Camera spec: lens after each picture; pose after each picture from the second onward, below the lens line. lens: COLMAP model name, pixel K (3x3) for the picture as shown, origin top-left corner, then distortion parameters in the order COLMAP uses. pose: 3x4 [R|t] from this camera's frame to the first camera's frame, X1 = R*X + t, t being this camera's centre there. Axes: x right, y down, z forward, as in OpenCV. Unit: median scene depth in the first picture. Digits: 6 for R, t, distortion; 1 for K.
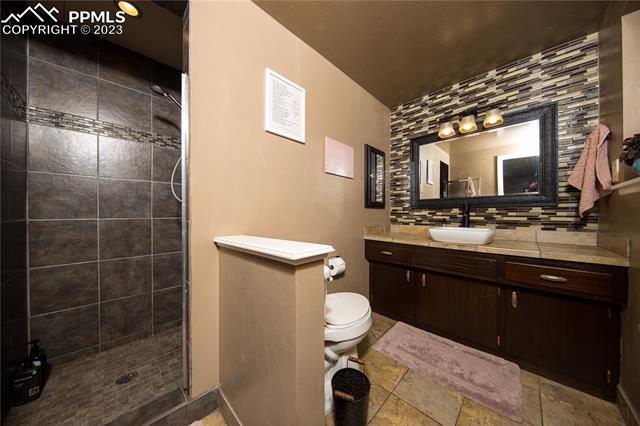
lens RADIAL K [[204.0, 0, 321.3], [0, 204.0, 214.7], [0, 0, 1]] dist [-0.004308, -0.001187]
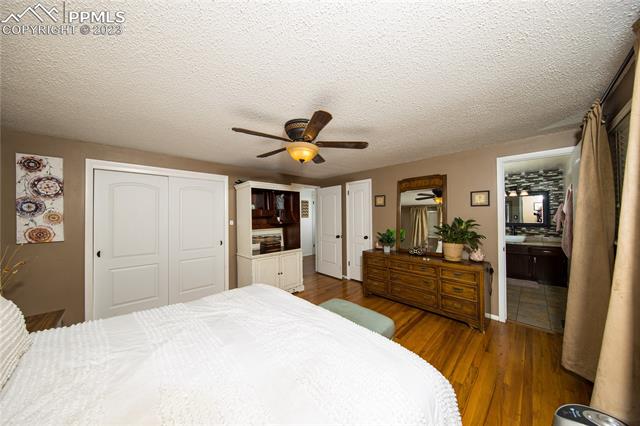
lens RADIAL K [[204.0, 0, 318.3], [0, 204.0, 214.5], [0, 0, 1]] dist [-0.004308, -0.001187]
pose [[0.999181, -0.008513, -0.039549, -1.817970], [0.008020, 0.999888, -0.012613, -0.208988], [0.039652, 0.012286, 0.999138, -1.825050]]
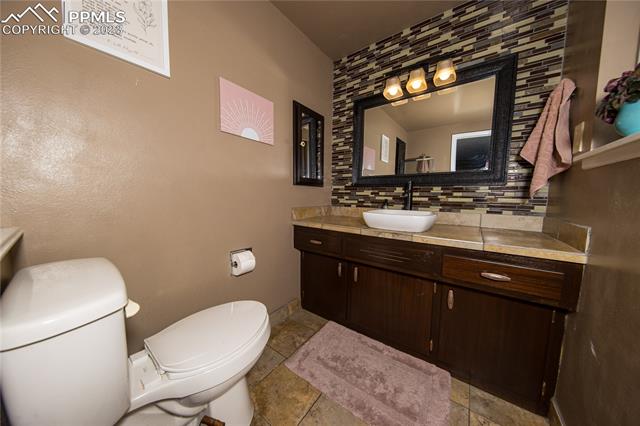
lens RADIAL K [[204.0, 0, 321.6], [0, 204.0, 215.6], [0, 0, 1]] dist [-0.004308, -0.001187]
pose [[0.989037, -0.007108, 0.147495, 0.273853], [-0.007342, 0.995238, 0.097197, 0.007154], [-0.147483, -0.097214, 0.984275, 0.259760]]
